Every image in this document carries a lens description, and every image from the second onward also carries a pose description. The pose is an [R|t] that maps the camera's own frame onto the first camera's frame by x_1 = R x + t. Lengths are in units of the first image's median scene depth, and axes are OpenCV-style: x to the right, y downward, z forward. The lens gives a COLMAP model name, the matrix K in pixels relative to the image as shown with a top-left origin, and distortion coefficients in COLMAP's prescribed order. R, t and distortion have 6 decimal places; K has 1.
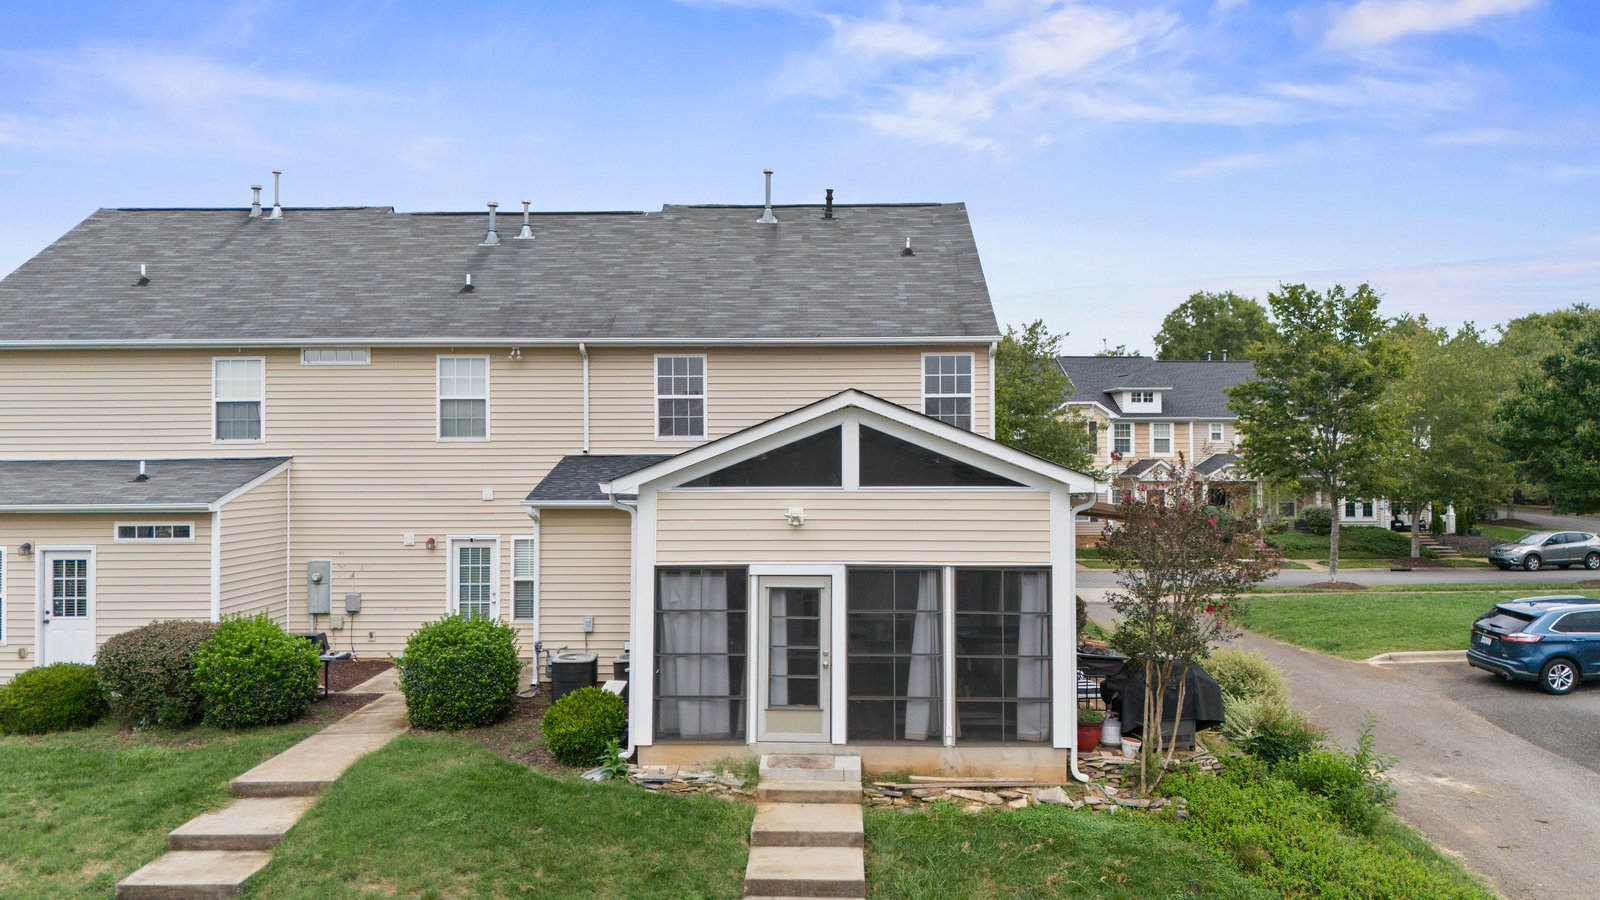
lens RADIAL K [[1167.6, 0, 802.1], [0, 1167.6, 448.2], [0, 0, 1]] dist [-0.005233, -0.004090]
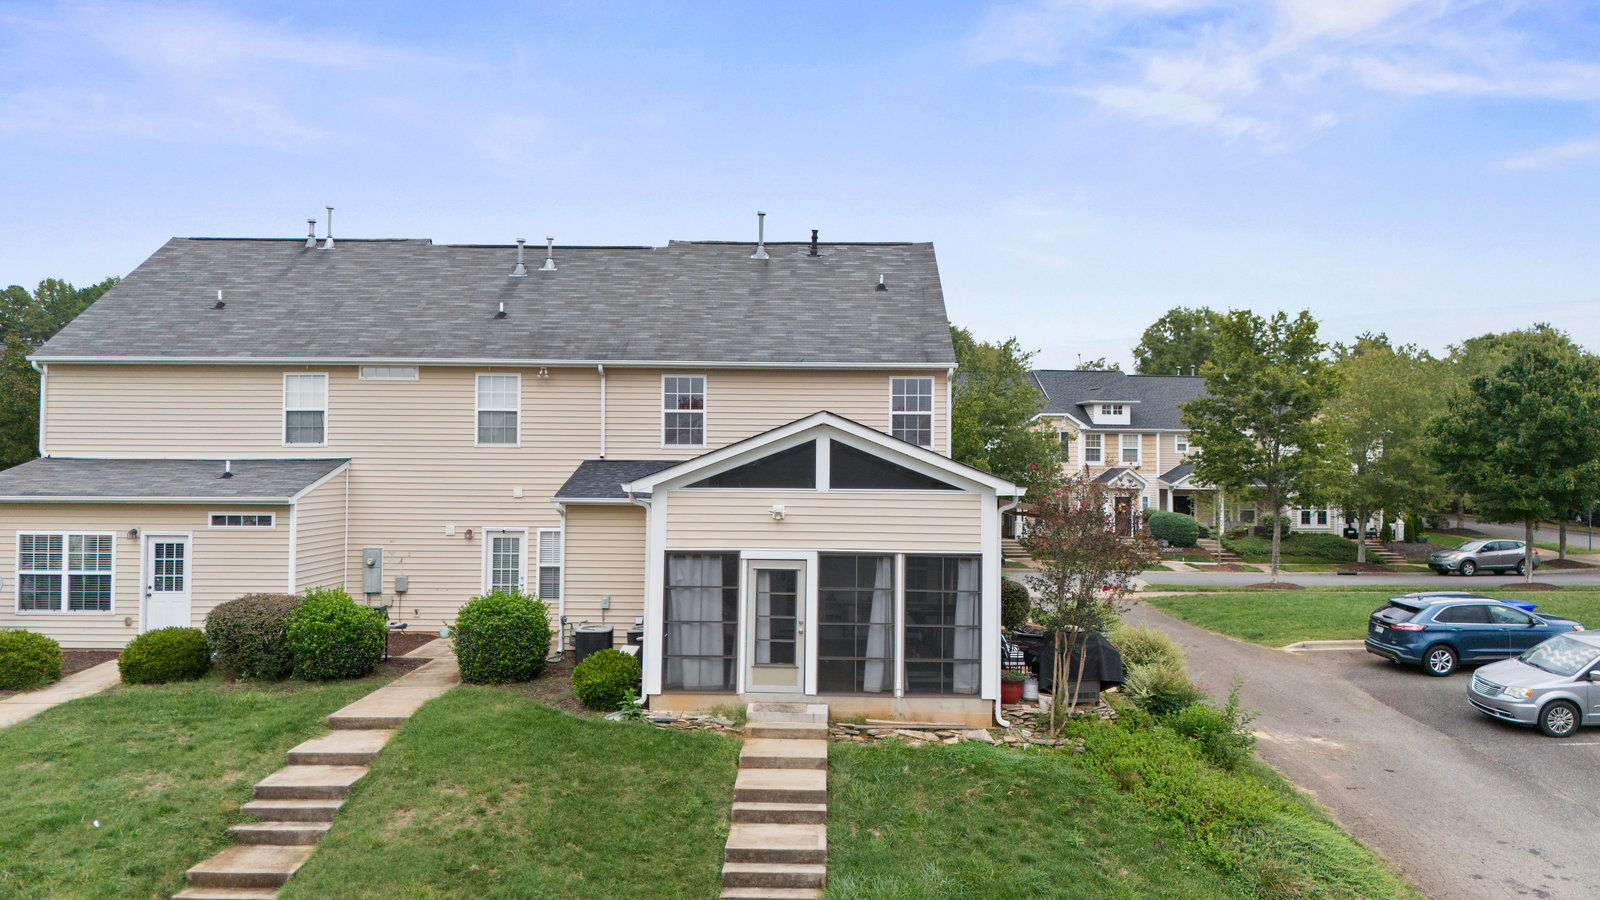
lens RADIAL K [[1167.6, 0, 798.9], [0, 1167.6, 447.8], [0, 0, 1]] dist [-0.005233, -0.004090]
pose [[0.999930, 0.011499, 0.002650, 0.008815], [-0.011489, 0.999926, -0.003910, -0.004059], [-0.002695, 0.003879, 0.999989, -0.174065]]
